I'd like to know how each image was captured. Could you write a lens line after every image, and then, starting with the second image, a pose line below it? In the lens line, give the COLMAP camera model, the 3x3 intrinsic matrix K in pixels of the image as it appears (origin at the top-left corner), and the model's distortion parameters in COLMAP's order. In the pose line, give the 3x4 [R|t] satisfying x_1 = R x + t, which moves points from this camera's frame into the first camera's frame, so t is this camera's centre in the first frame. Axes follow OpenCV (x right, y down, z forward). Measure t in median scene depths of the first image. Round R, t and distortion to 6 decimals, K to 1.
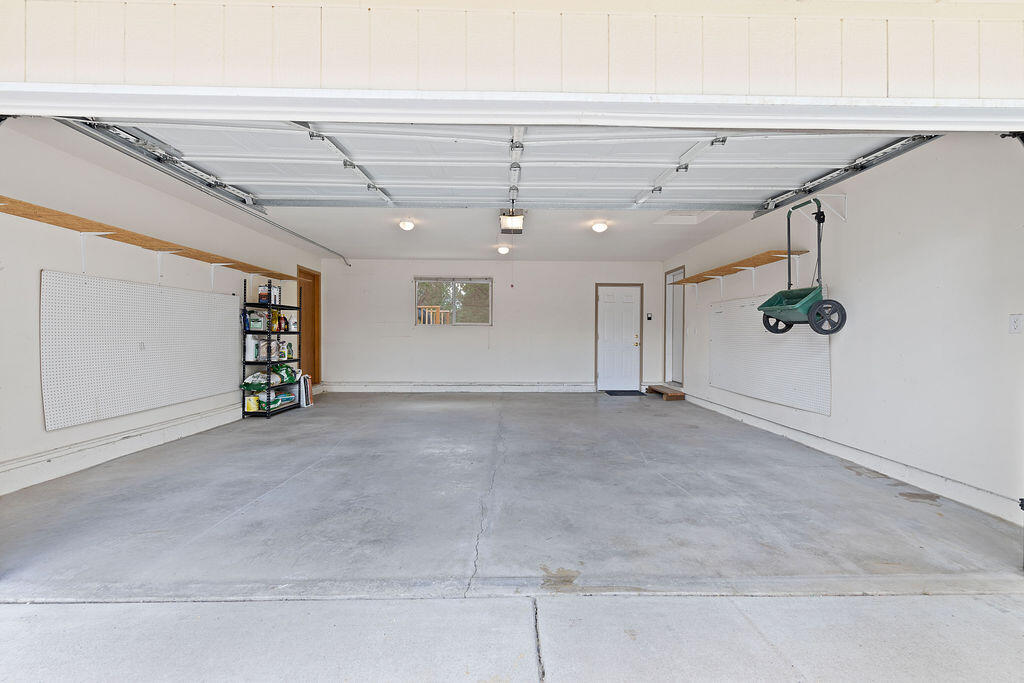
lens RADIAL K [[442.7, 0, 512.2], [0, 442.7, 340.9], [0, 0, 1]] dist [0.000739, -0.000363]
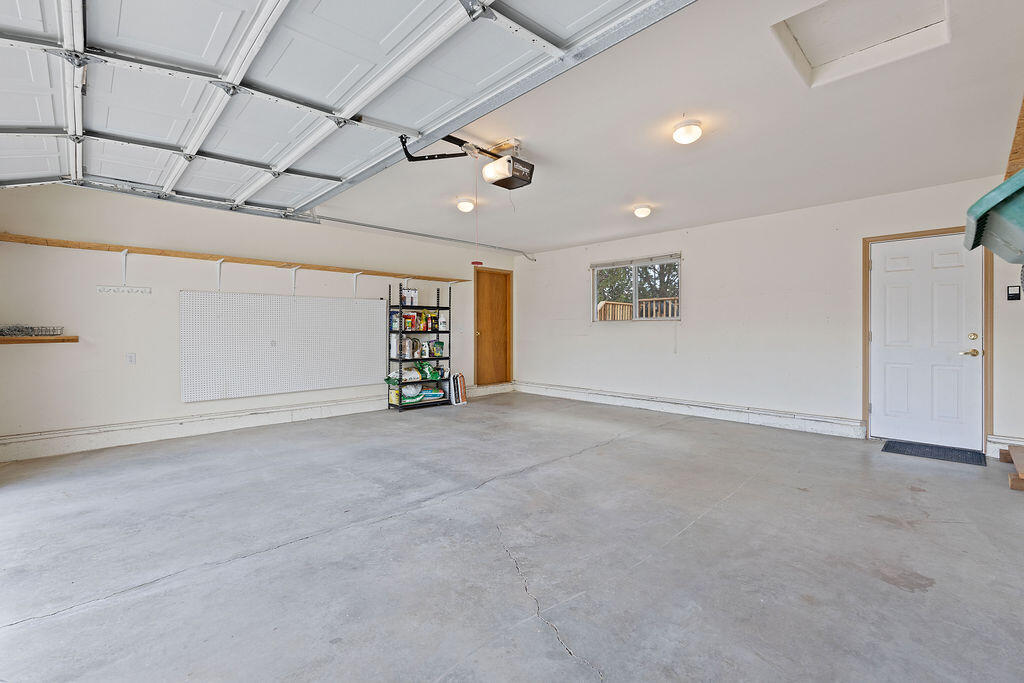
lens RADIAL K [[442.7, 0, 516.9], [0, 442.7, 326.7], [0, 0, 1]] dist [0.000739, -0.000363]
pose [[0.684649, -0.010967, -0.728791, 0.398890], [-0.006082, 0.999766, -0.020758, -0.010294], [0.728848, 0.018644, 0.684422, 0.431828]]
